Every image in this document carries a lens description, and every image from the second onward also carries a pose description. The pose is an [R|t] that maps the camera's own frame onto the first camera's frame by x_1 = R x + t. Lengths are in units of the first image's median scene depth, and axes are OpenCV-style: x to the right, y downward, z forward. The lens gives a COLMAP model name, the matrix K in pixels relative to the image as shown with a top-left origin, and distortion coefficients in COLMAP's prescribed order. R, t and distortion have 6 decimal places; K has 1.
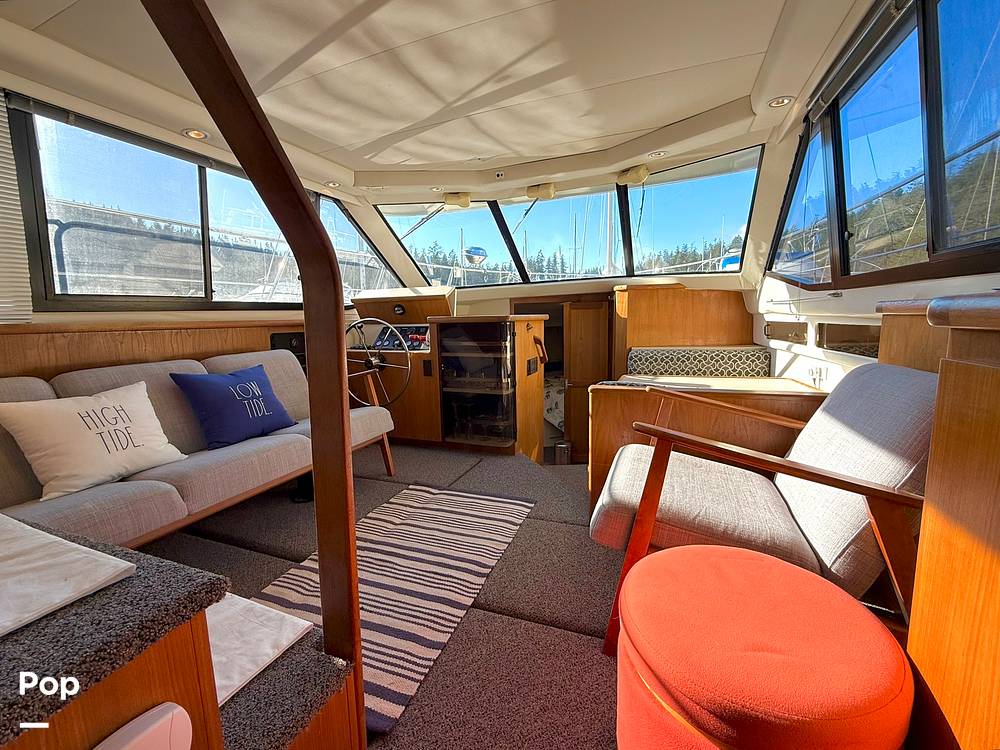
lens RADIAL K [[410.1, 0, 500.0], [0, 410.1, 375.0], [0, 0, 1]] dist [0.000520, -0.000032]
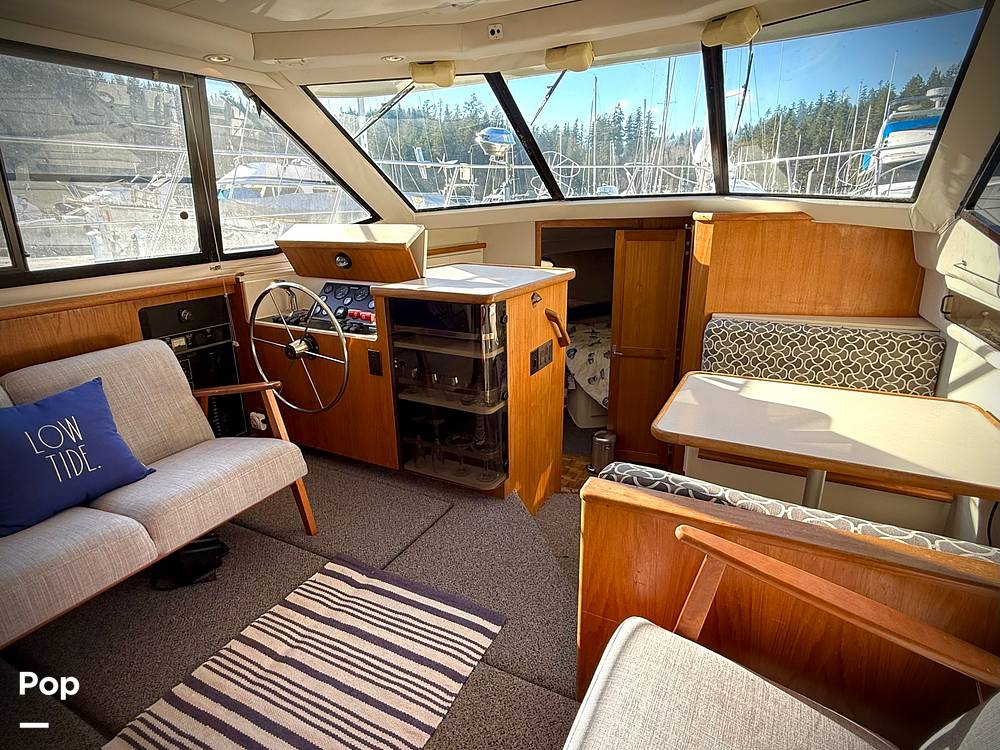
lens RADIAL K [[527.8, 0, 500.0], [0, 527.8, 375.0], [0, 0, 1]] dist [-0.001381, 0.001187]
pose [[0.994247, 0.038049, -0.100125, 0.096796], [-0.019936, 0.984181, 0.176042, -0.137078], [0.105239, -0.173033, 0.979277, 0.180003]]
